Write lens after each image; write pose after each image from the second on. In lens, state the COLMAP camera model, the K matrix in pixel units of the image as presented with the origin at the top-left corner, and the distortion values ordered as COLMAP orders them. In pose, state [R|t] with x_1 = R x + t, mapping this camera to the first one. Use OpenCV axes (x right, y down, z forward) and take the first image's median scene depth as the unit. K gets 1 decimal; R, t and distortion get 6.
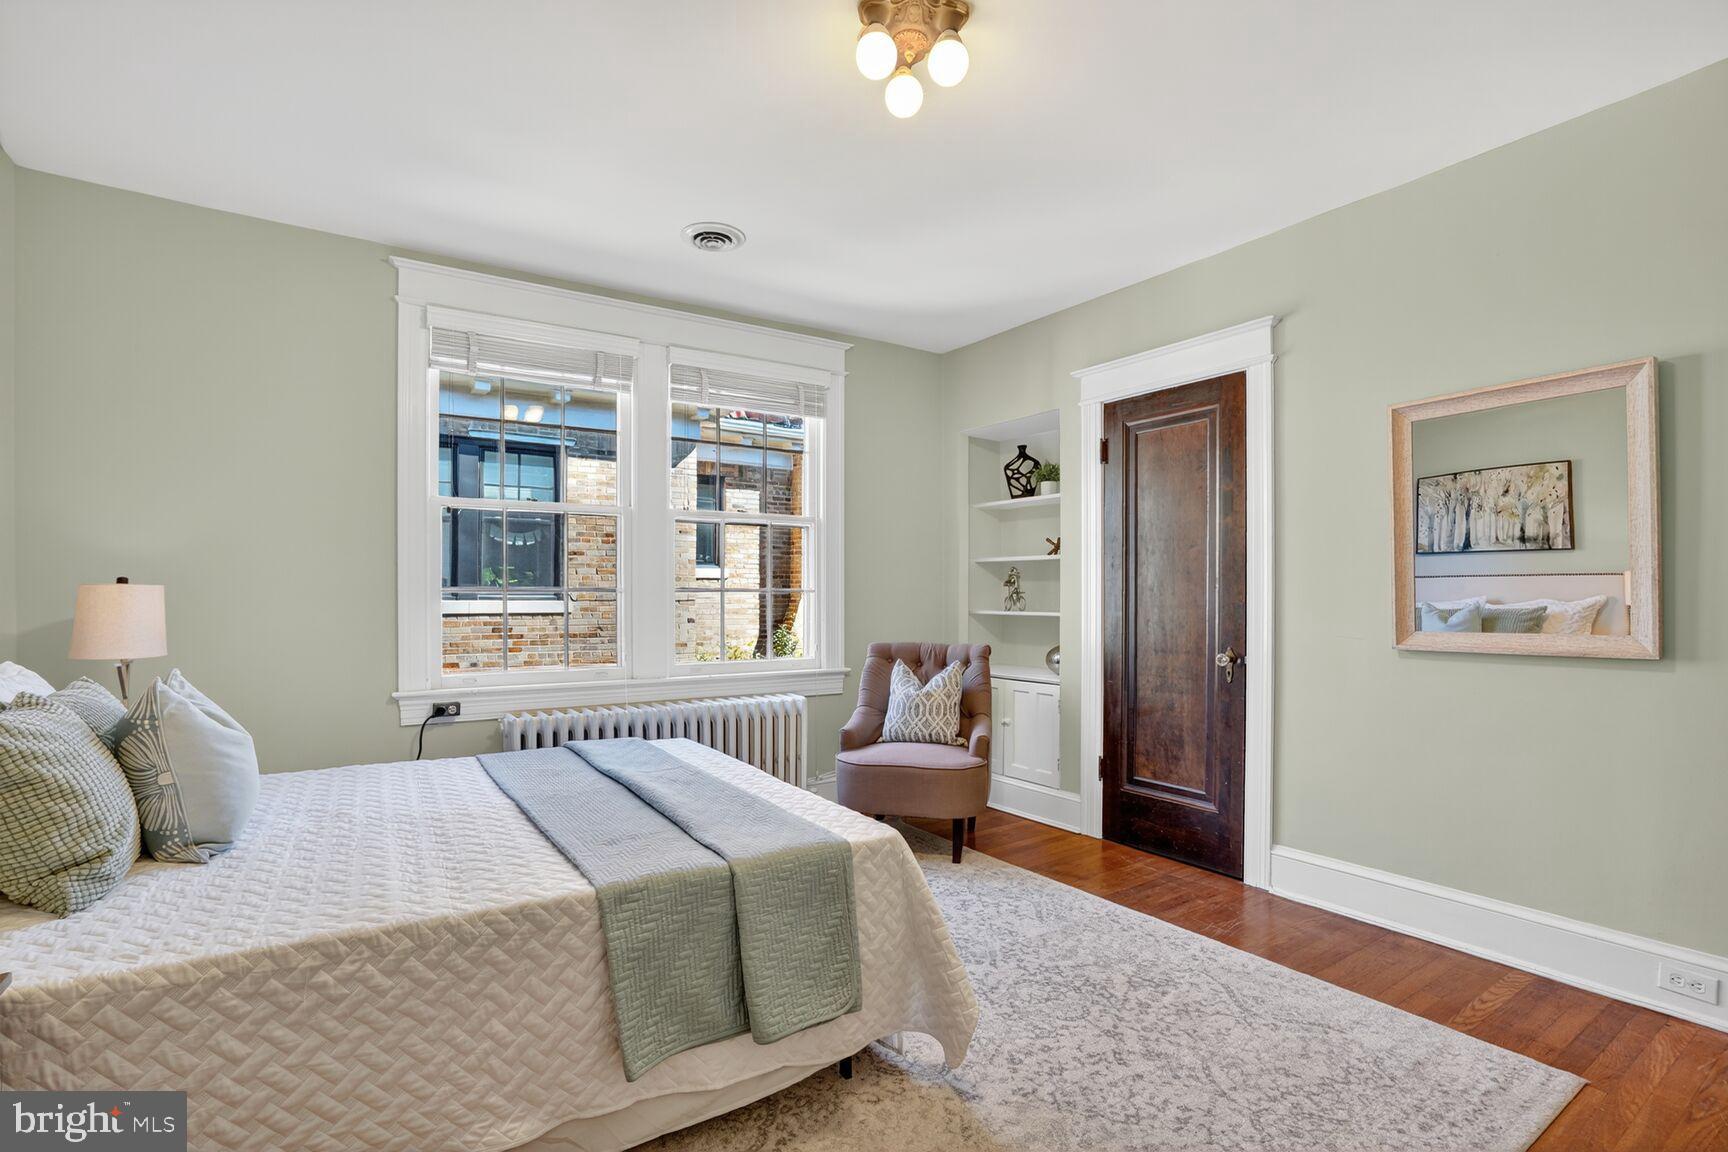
lens RADIAL K [[818.2, 0, 858.5], [0, 818.2, 579.1], [0, 0, 1]] dist [-0.054900, 0.024574]
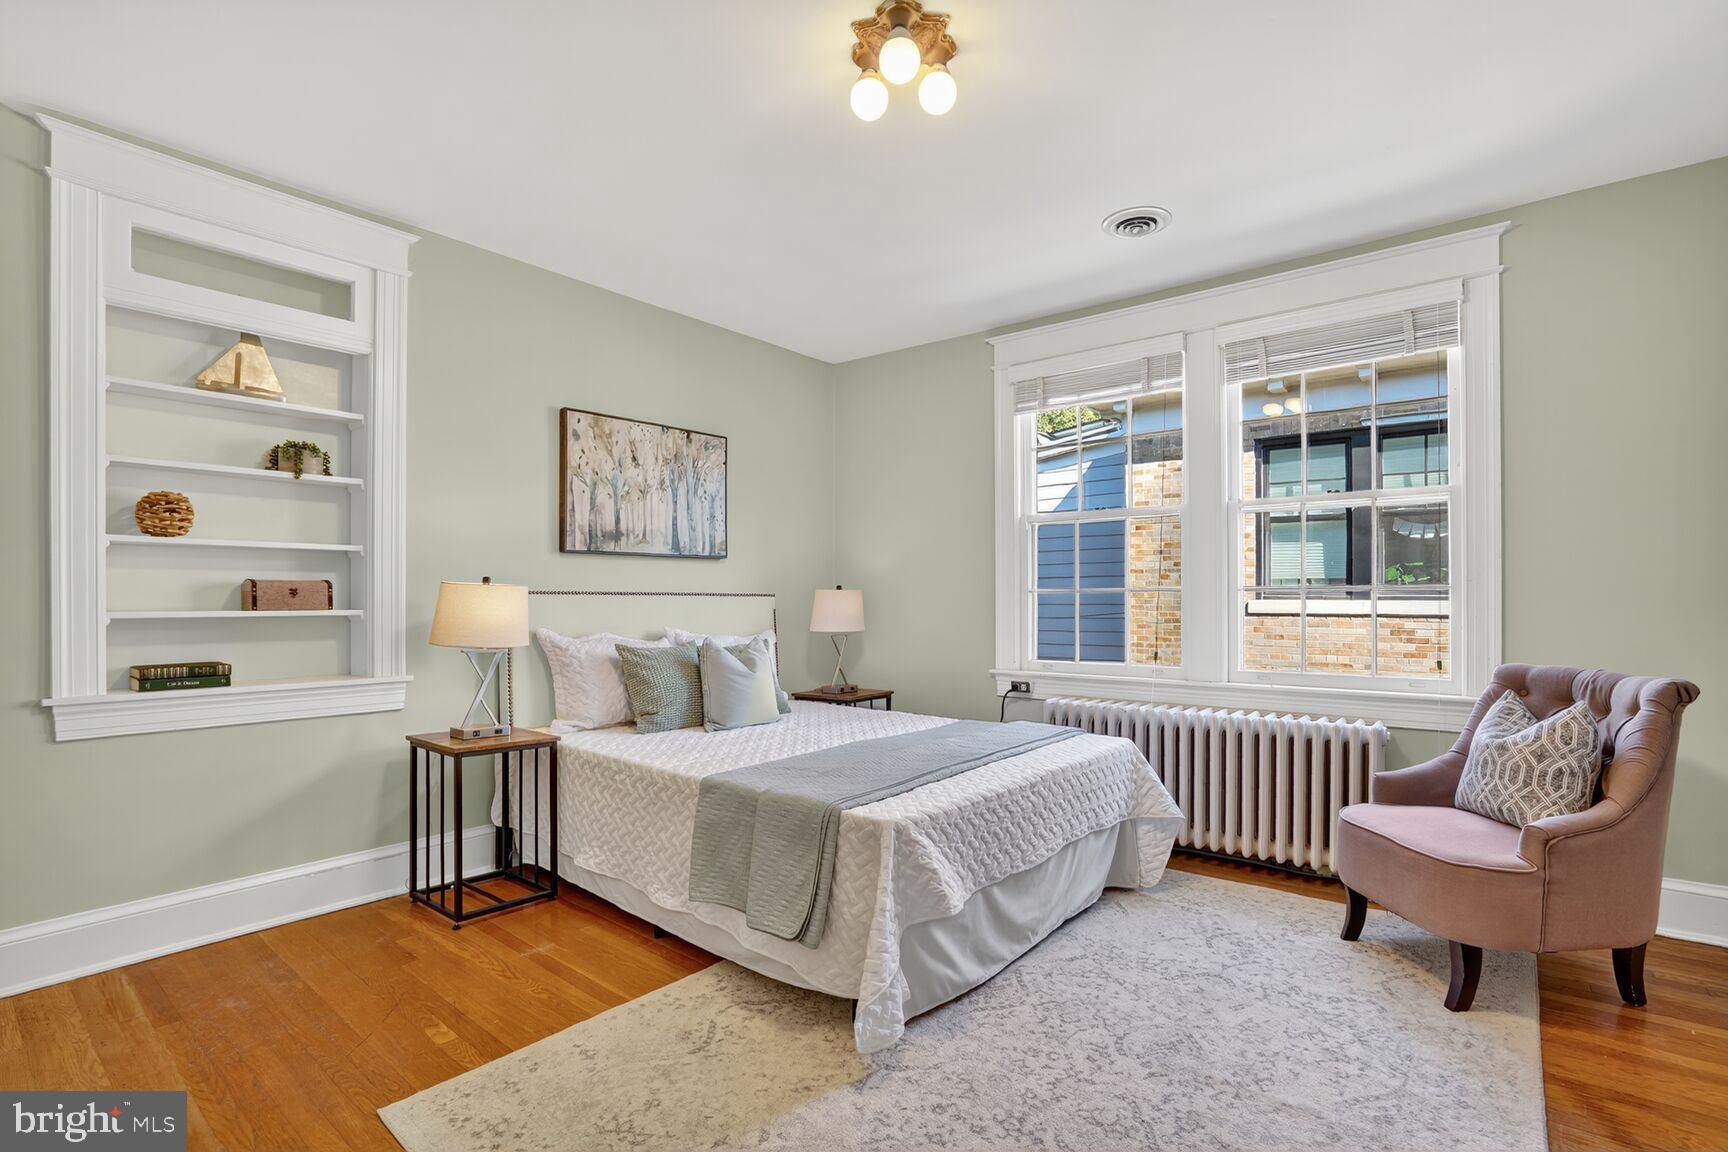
lens RADIAL K [[818.2, 0, 858.5], [0, 818.2, 579.1], [0, 0, 1]] dist [-0.054900, 0.024574]
pose [[0.288267, -0.023297, -0.957267, 0.551812], [0.022204, 0.999598, -0.017641, 0.010519], [0.957293, -0.016170, 0.288668, 0.352061]]
